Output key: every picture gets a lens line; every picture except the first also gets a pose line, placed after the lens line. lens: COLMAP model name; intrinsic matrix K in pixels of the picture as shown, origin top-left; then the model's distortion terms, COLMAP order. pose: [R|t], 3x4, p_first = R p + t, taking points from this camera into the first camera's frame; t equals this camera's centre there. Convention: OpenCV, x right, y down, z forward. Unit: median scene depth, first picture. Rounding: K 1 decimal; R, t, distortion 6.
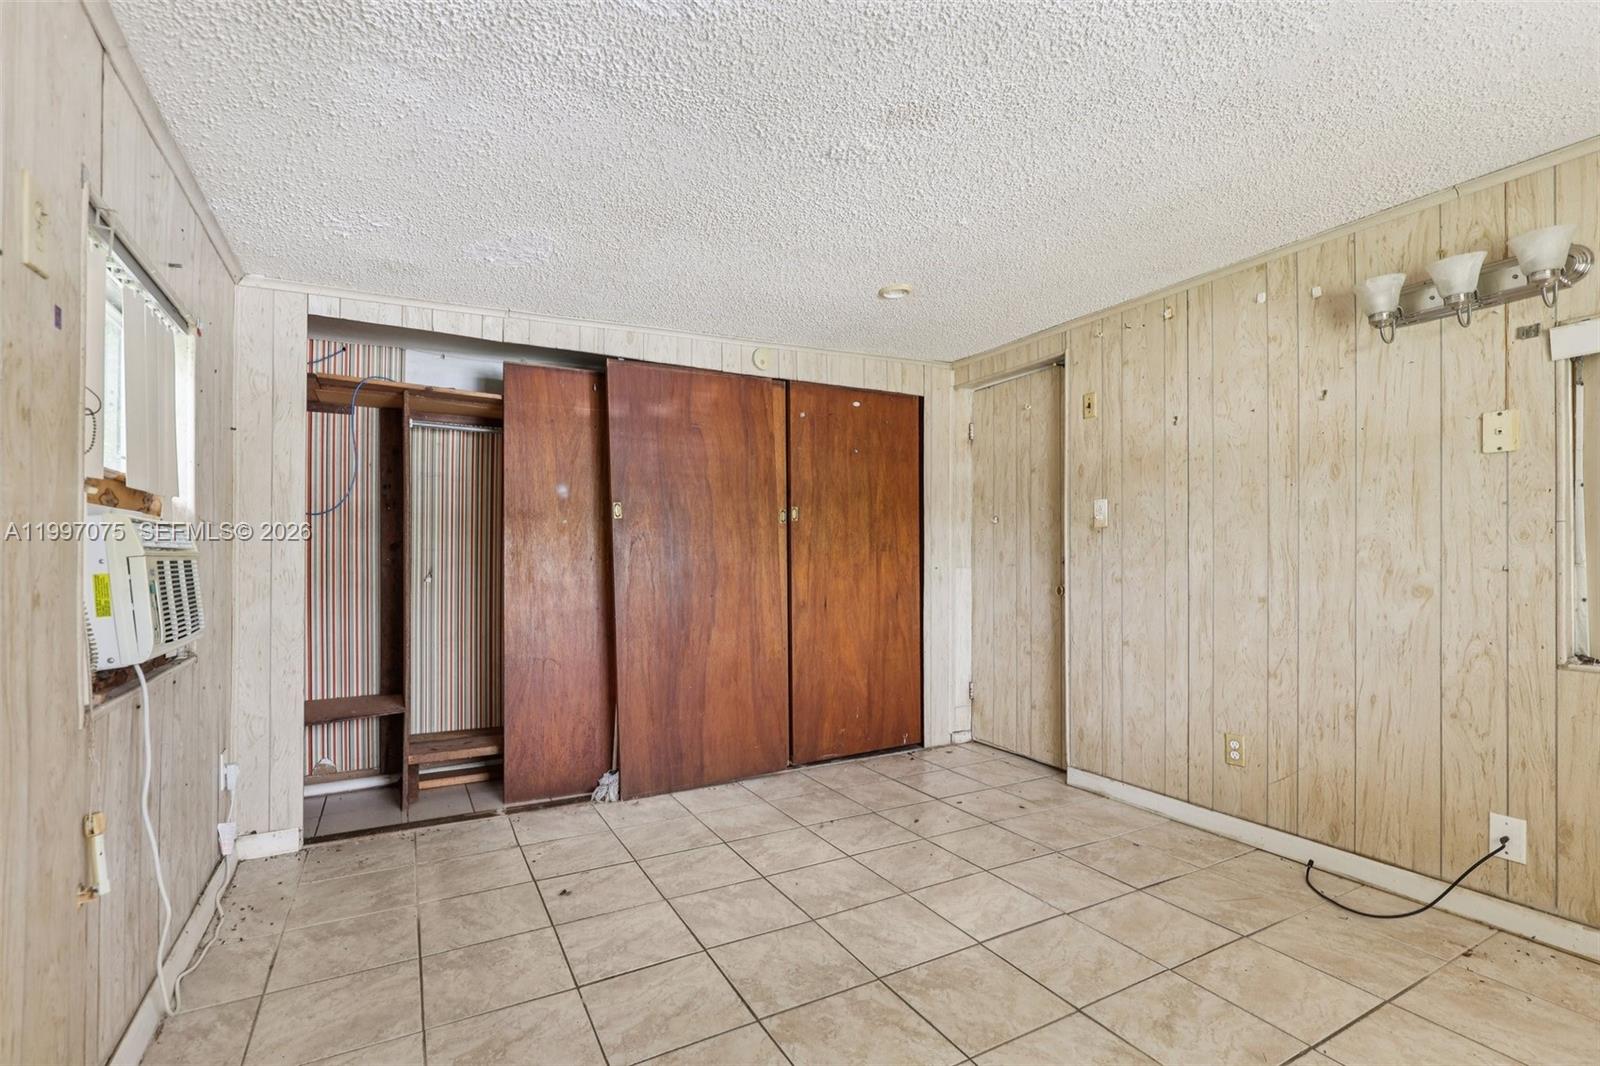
lens RADIAL K [[727.5, 0, 806.2], [0, 727.5, 536.1], [0, 0, 1]] dist [0.003925, 0.001442]
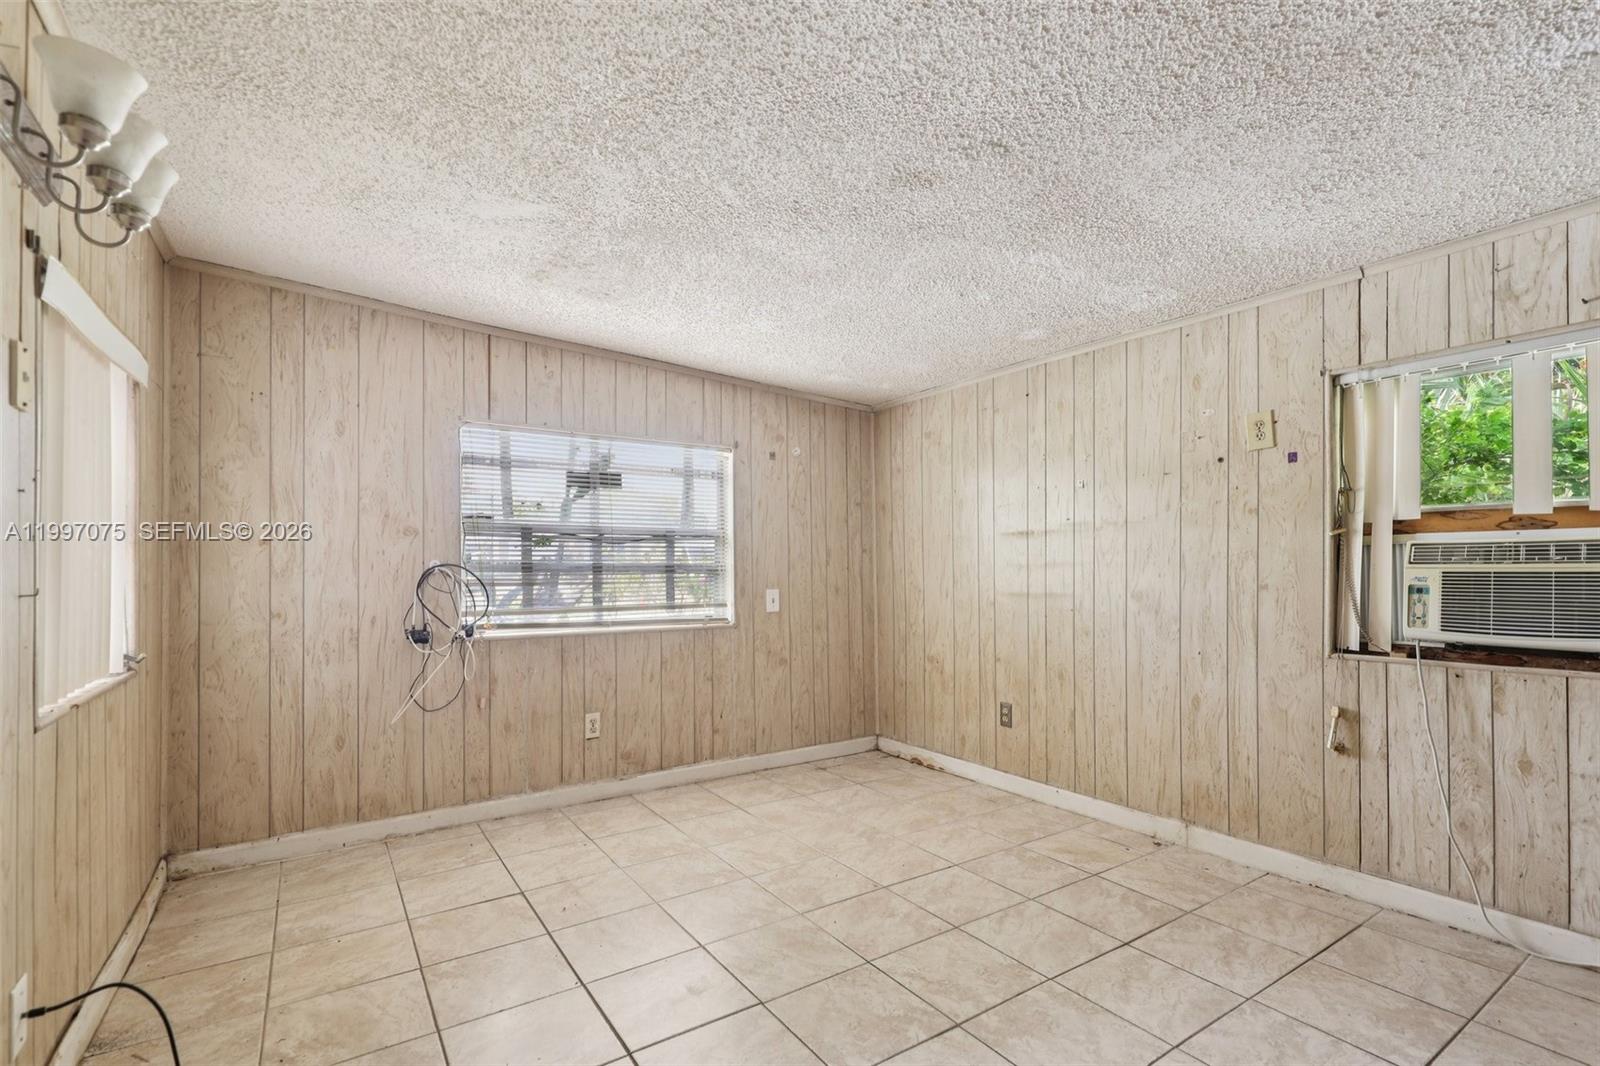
lens RADIAL K [[733.1, 0, 815.3], [0, 733.1, 544.2], [0, 0, 1]] dist [-0.000929, -0.000440]
pose [[-0.995473, -0.000270, -0.095045, 0.233097], [0.005566, 0.998114, -0.061128, 0.032442], [0.094883, -0.061380, -0.993594, 1.227018]]
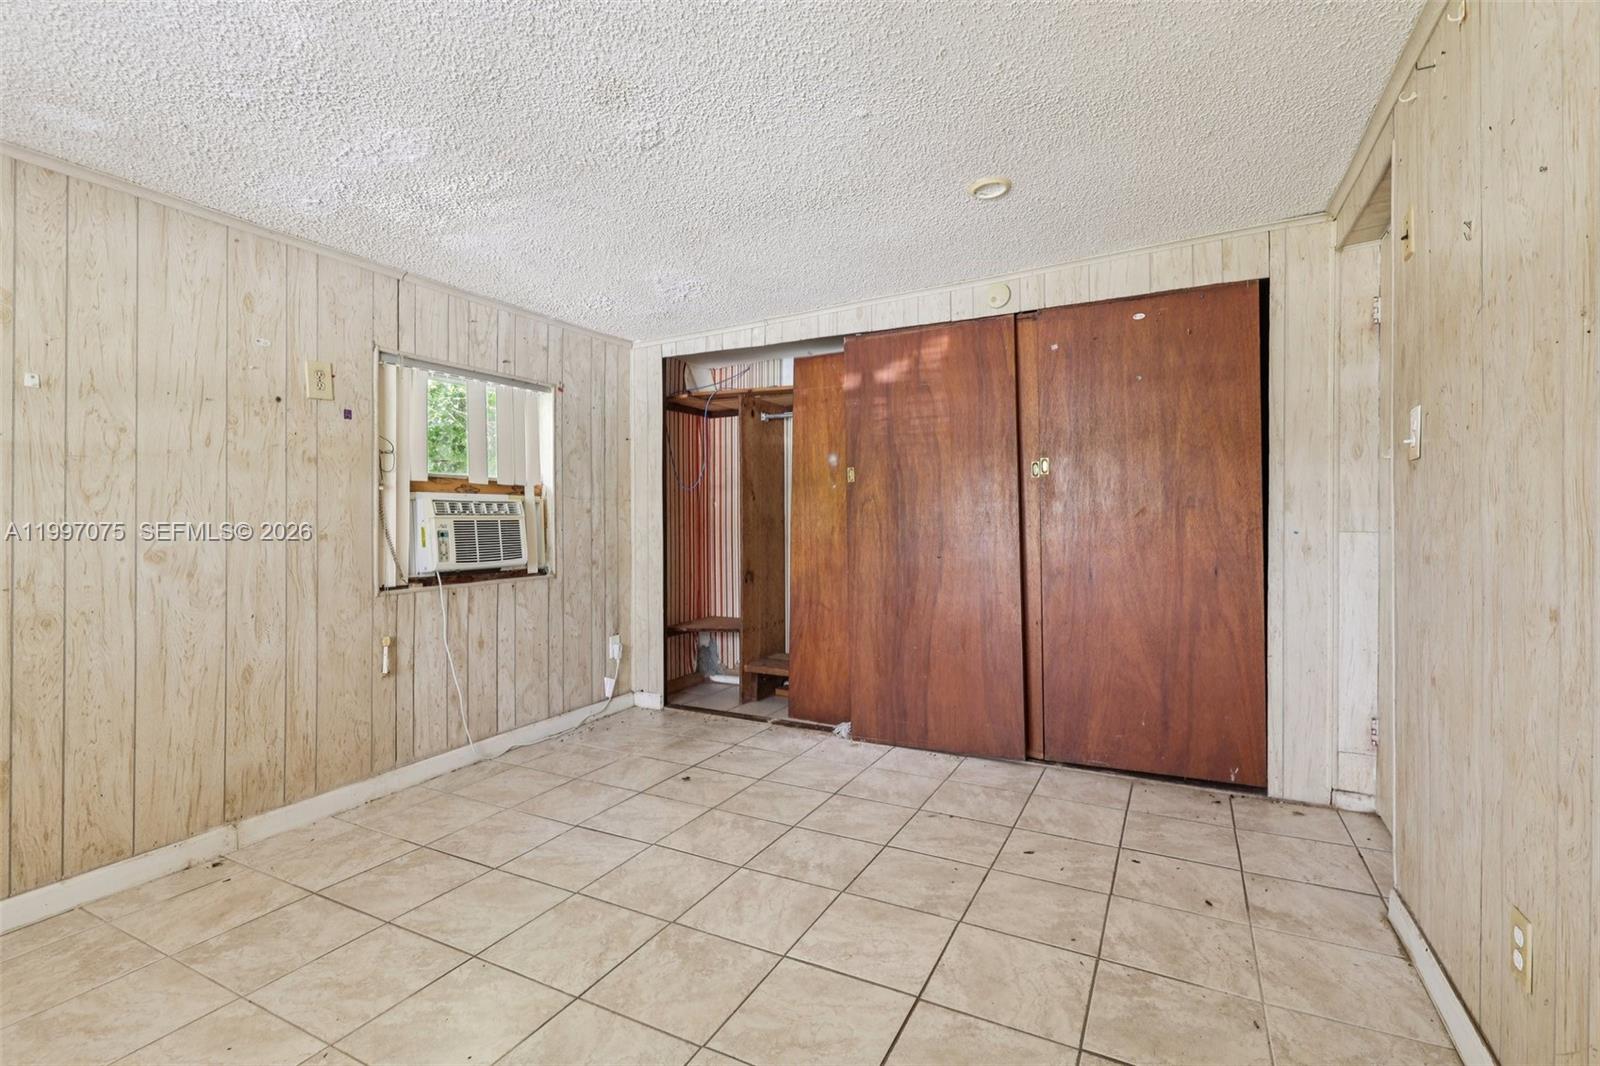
lens RADIAL K [[724.8, 0, 807.1], [0, 724.8, 508.9], [0, 0, 1]] dist [0.000231, -0.000018]
pose [[0.554425, -0.012710, -0.832136, 0.677820], [0.027574, 0.999615, 0.003103, 0.011936], [0.831777, -0.024666, 0.554562, 0.378450]]
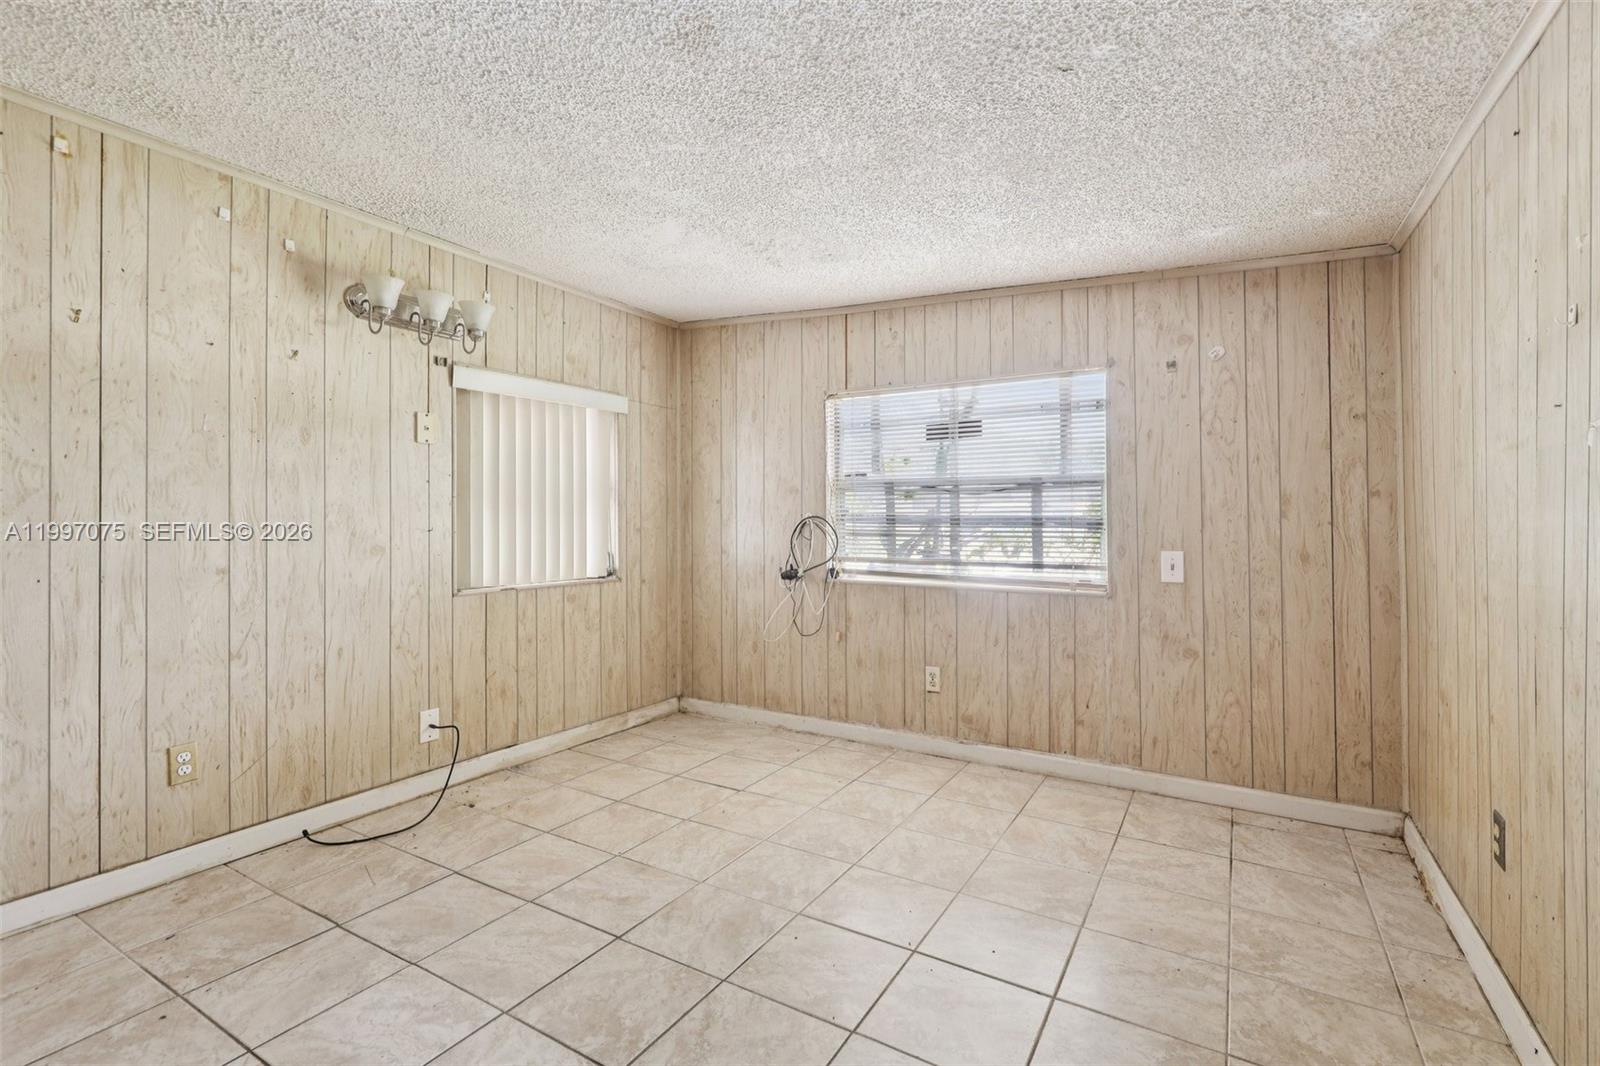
lens RADIAL K [[731.4, 0, 811.5], [0, 731.4, 514.3], [0, 0, 1]] dist [0.000221, -0.000197]
pose [[-0.507726, 0.005243, 0.861503, -0.421460], [-0.028937, 0.999313, -0.023136, 0.019575], [-0.861033, -0.036676, -0.507226, 0.778858]]
